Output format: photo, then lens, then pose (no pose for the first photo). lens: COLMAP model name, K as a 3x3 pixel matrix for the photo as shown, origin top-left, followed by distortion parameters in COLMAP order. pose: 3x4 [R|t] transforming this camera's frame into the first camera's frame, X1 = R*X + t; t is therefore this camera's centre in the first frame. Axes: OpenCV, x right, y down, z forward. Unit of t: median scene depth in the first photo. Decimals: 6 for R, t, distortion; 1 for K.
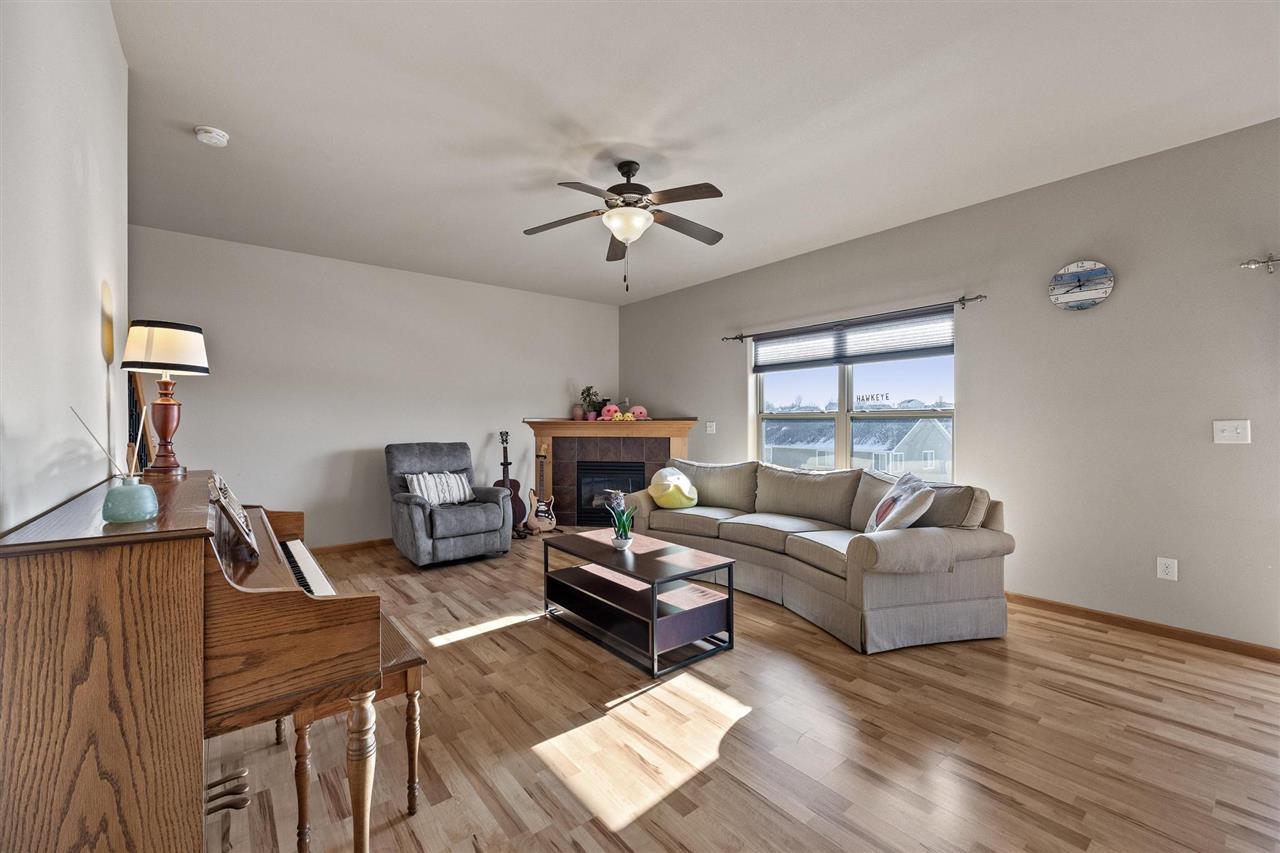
lens RADIAL K [[516.2, 0, 668.6], [0, 516.2, 432.3], [0, 0, 1]] dist [0.007468, 0.000576]
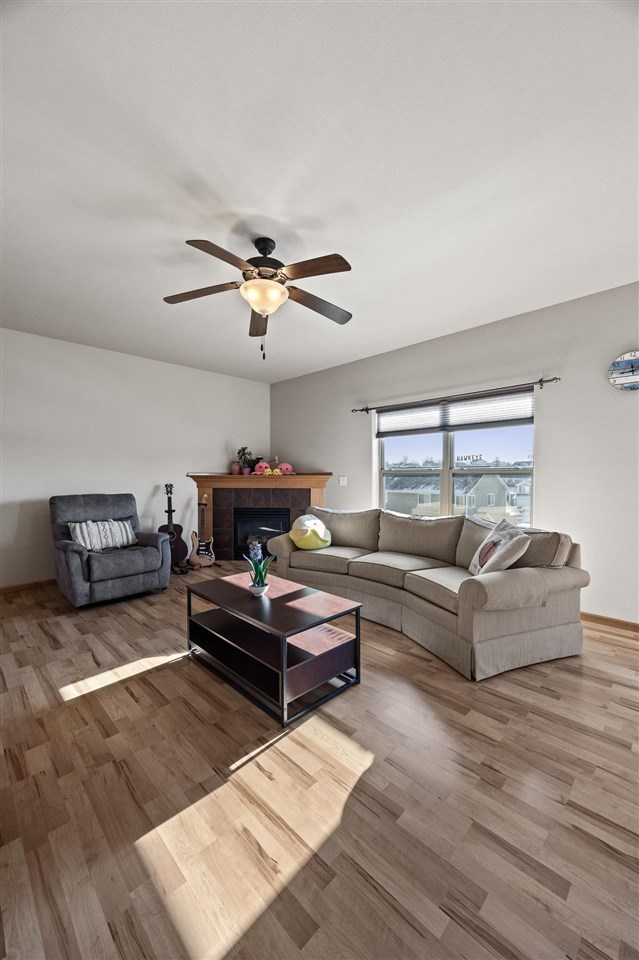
lens RADIAL K [[369.0, 0, 359.6], [0, 369.0, 478.3], [0, 0, 1]] dist [-0.001487, 0.000478]
pose [[0.992532, 0.003093, 0.121947, 0.023402], [-0.001581, 0.999921, -0.012495, -0.008207], [-0.121976, 0.012209, 0.992458, 0.185921]]
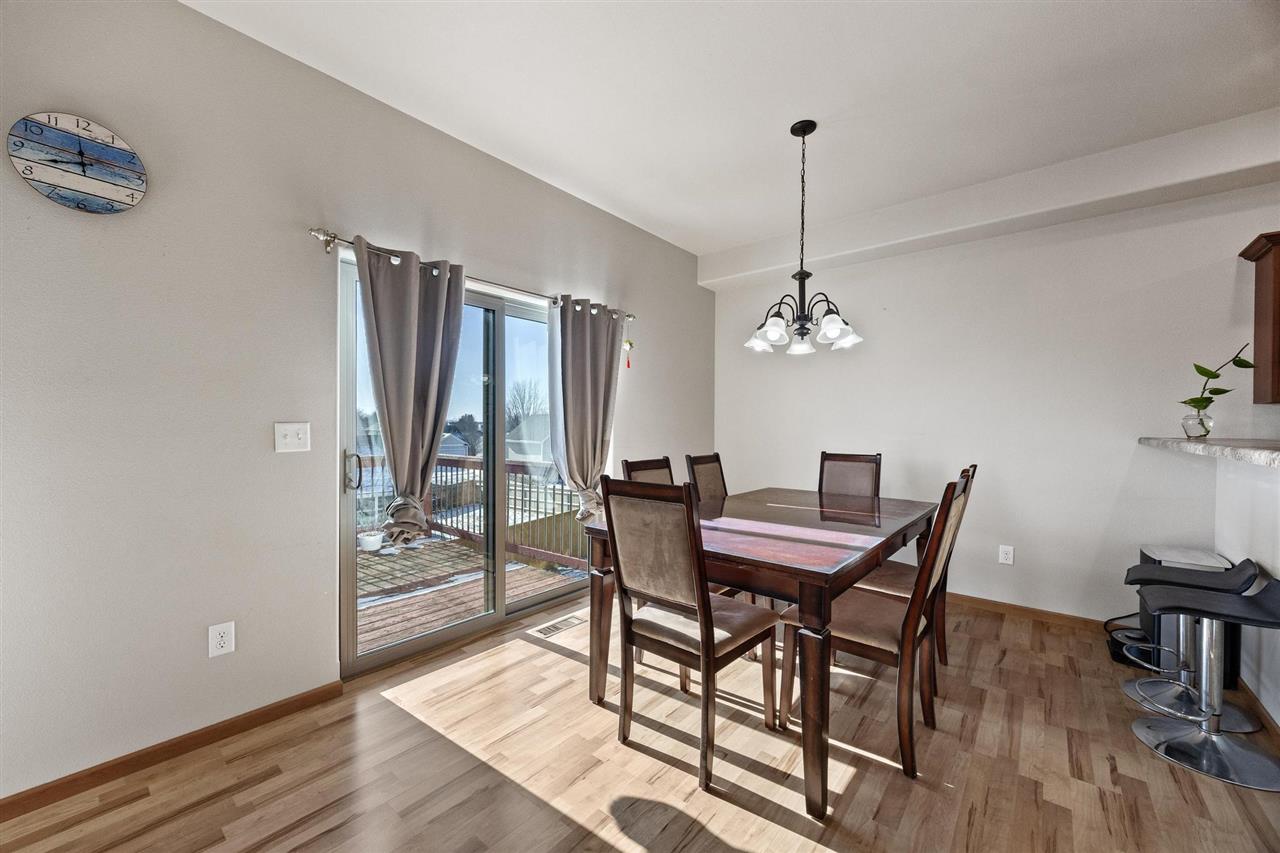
lens RADIAL K [[492.0, 0, 598.7], [0, 492.0, 428.1], [0, 0, 1]] dist [-0.001487, 0.000478]
pose [[-0.112540, 0.000106, 0.993647, 0.236014], [0.015275, 0.999882, 0.001624, -0.007919], [-0.993530, 0.015361, -0.112528, 0.529374]]
